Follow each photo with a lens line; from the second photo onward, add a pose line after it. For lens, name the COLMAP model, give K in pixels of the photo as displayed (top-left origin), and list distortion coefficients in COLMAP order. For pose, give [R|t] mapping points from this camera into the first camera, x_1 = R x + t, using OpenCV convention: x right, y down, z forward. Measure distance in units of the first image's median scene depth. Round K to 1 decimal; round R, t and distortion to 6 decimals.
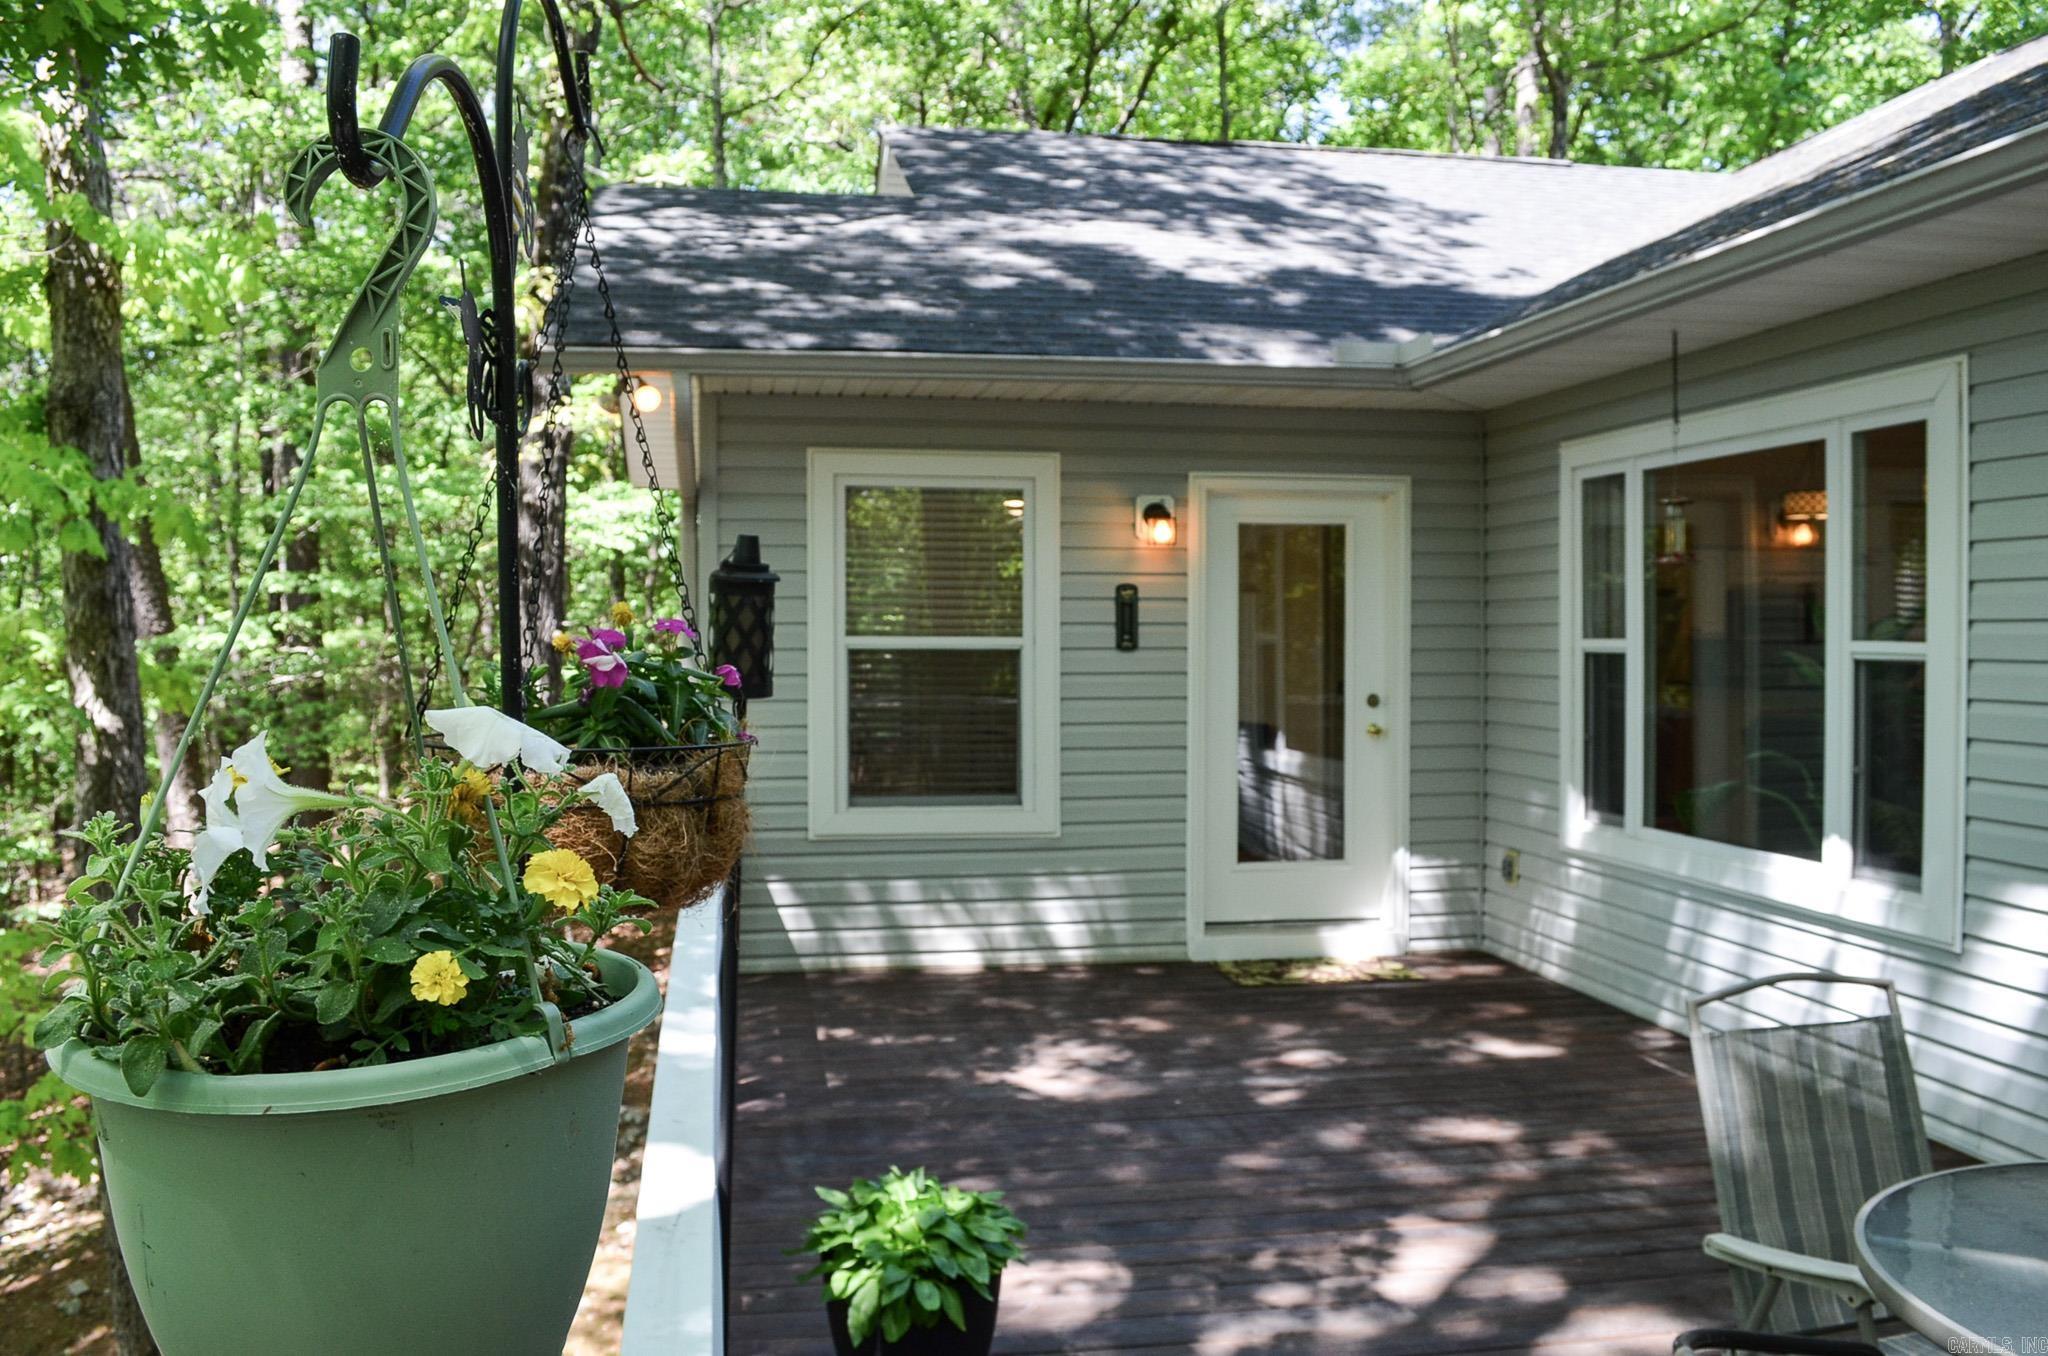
lens RADIAL K [[1675.6, 0, 1019.2], [0, 1675.6, 654.9], [0, 0, 1]] dist [-0.053412, -0.008640]
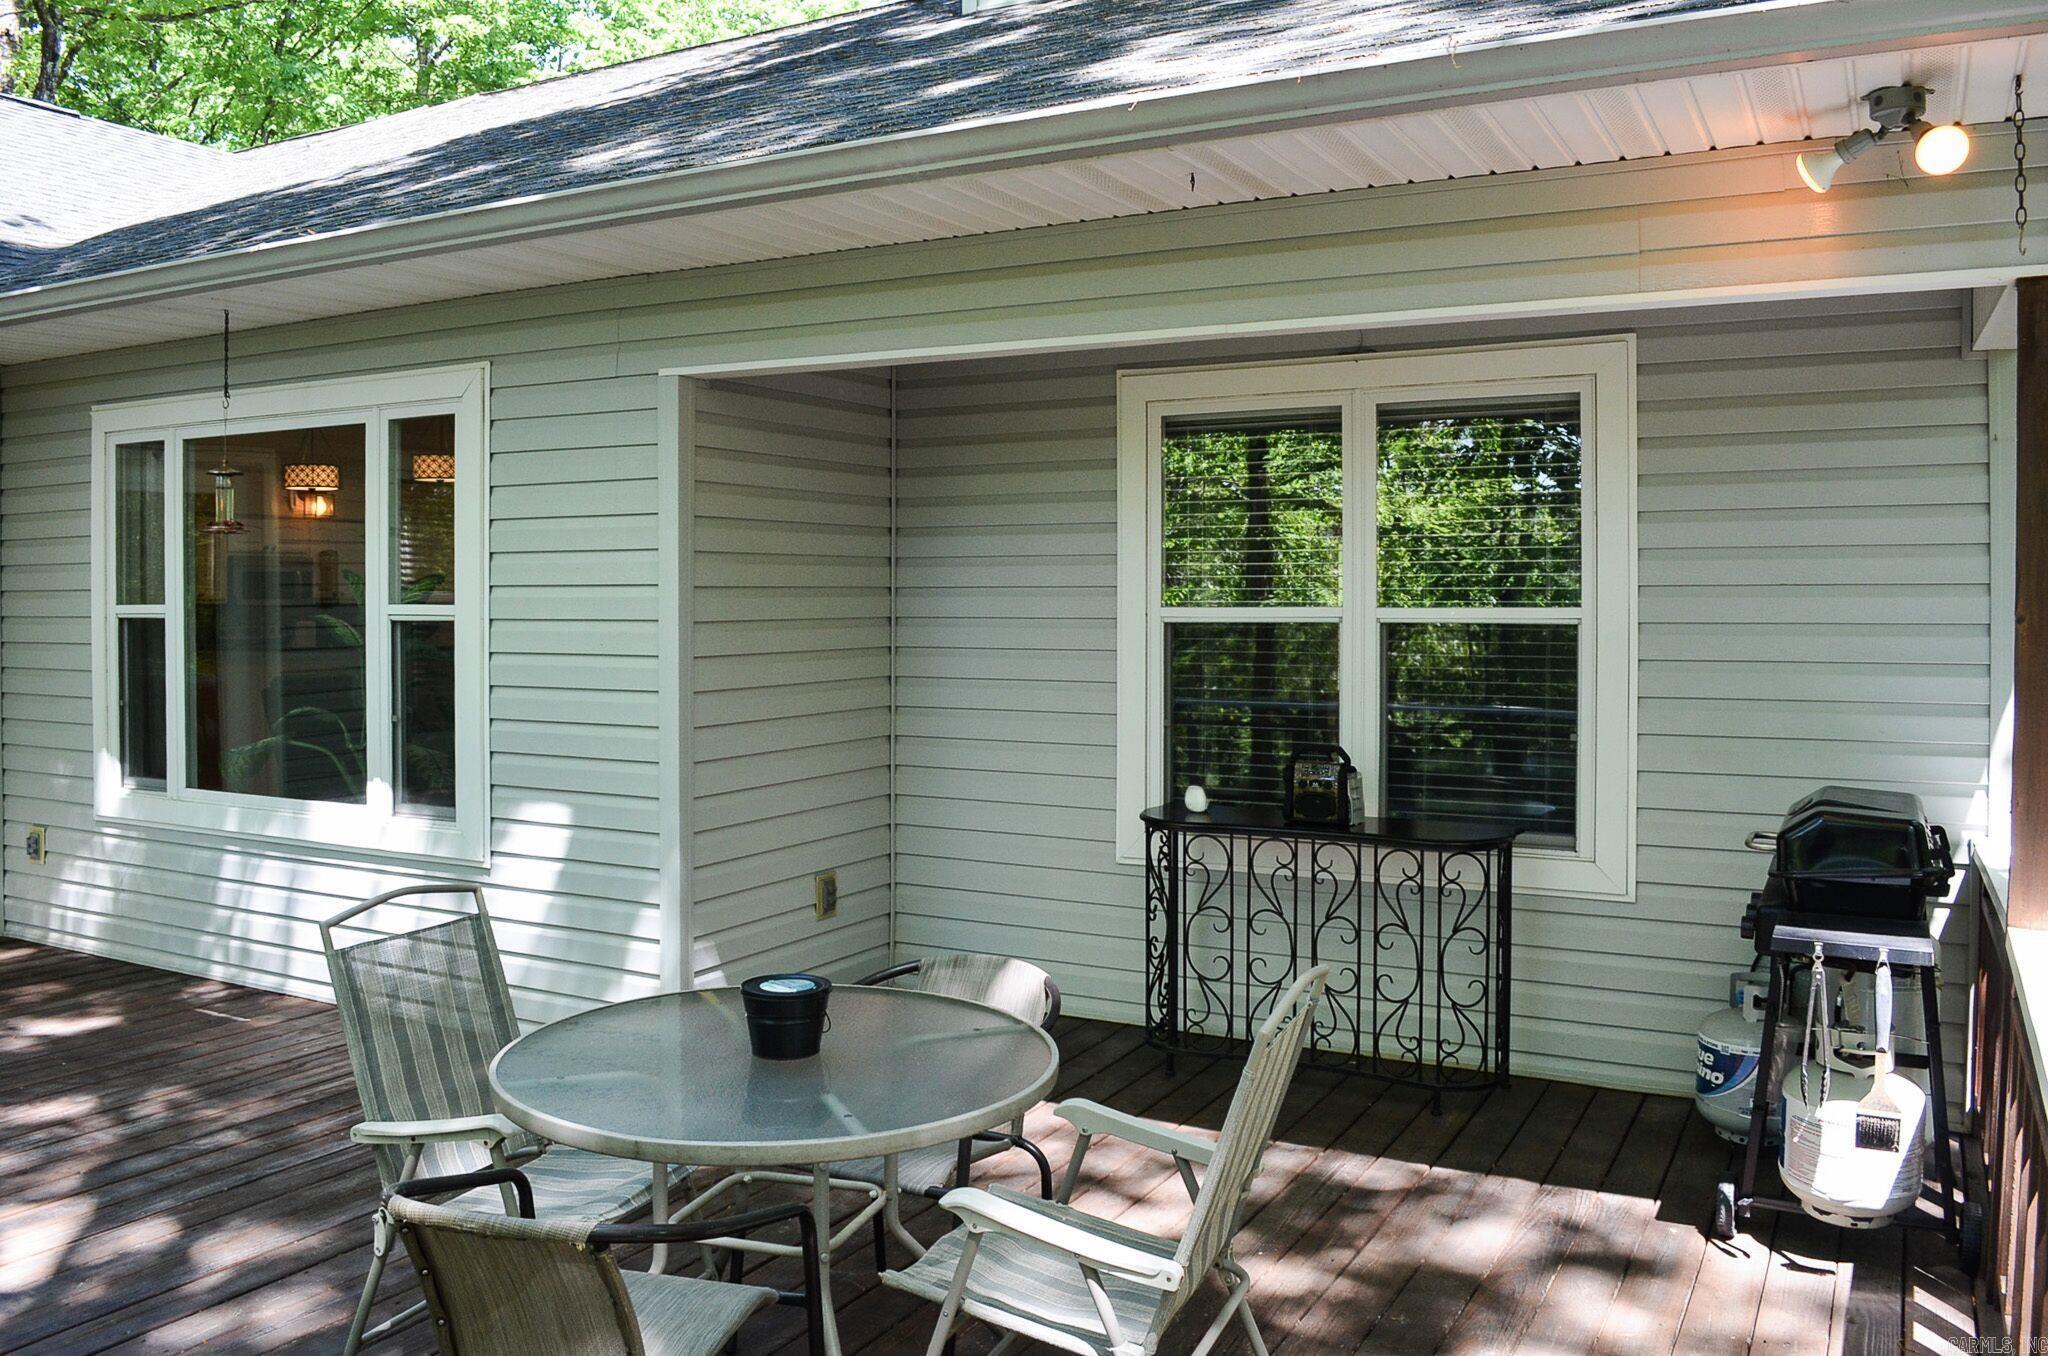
lens RADIAL K [[1591.4, 0, 1048.1], [0, 1591.4, 599.9], [0, 0, 1]] dist [-0.012067, -0.005853]
pose [[0.626071, -0.006216, 0.779741, -0.052676], [0.014918, 0.999881, -0.004007, -0.000321], [-0.779623, 0.014141, 0.626089, -0.024959]]
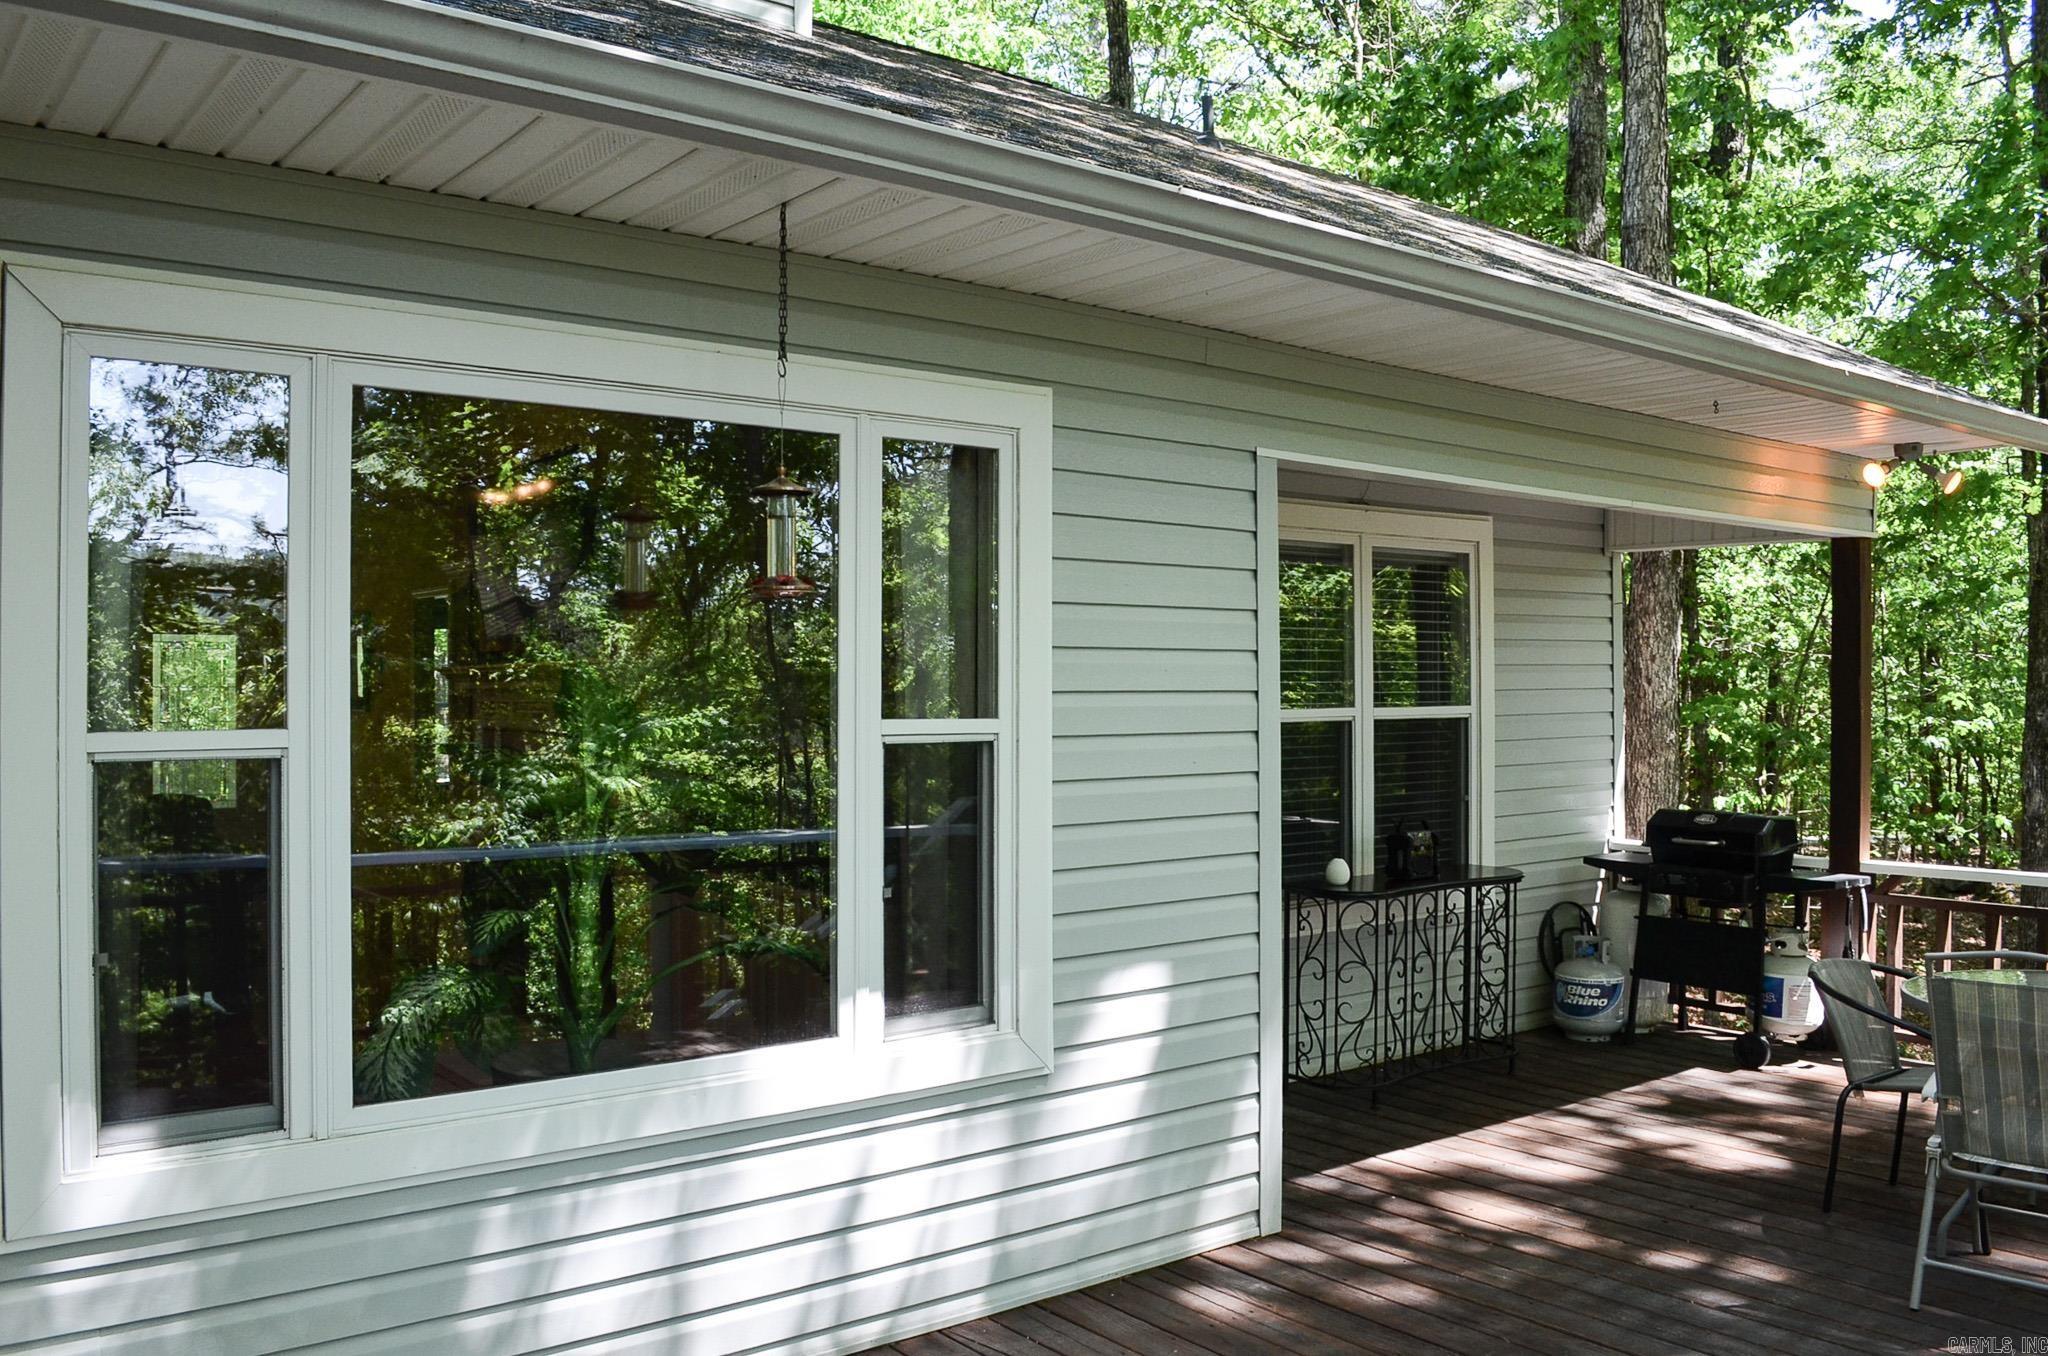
lens RADIAL K [[1675.6, 0, 1019.2], [0, 1675.6, 654.9], [0, 0, 1]] dist [-0.053412, -0.008640]
pose [[-0.470643, 0.018751, 0.882124, -0.165055], [0.017614, 0.999775, -0.011854, -0.023847], [-0.882148, 0.009958, -0.470867, 1.154543]]
